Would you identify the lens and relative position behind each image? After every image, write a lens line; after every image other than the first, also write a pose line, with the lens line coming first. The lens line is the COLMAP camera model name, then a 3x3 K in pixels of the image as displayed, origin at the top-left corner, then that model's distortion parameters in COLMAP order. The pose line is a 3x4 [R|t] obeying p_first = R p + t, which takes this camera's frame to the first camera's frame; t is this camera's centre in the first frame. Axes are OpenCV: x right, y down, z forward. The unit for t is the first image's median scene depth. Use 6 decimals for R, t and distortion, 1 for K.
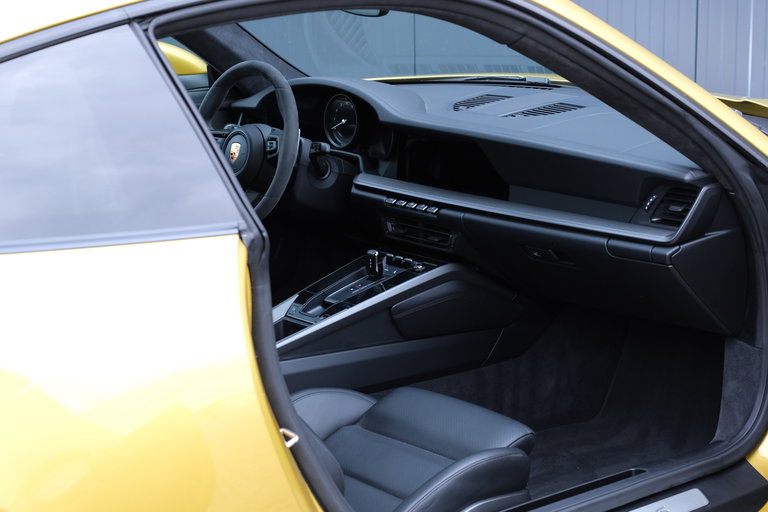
lens RADIAL K [[1631.1, 0, 383.8], [0, 1631.1, 255.3], [0, 0, 1]] dist [-0.058010, 0.000000]
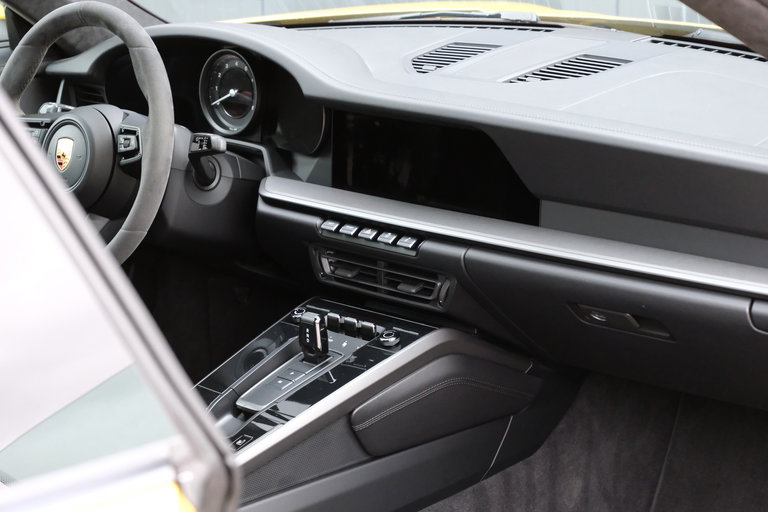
lens RADIAL K [[1631.1, 0, 384.4], [0, 1631.1, 257.4], [0, 0, 1]] dist [-0.058010, 0.000000]
pose [[0.990127, -0.049894, 0.130990, -0.055759], [0.042951, 0.997545, 0.055308, -0.054239], [-0.133428, -0.049136, 0.989840, 0.388016]]
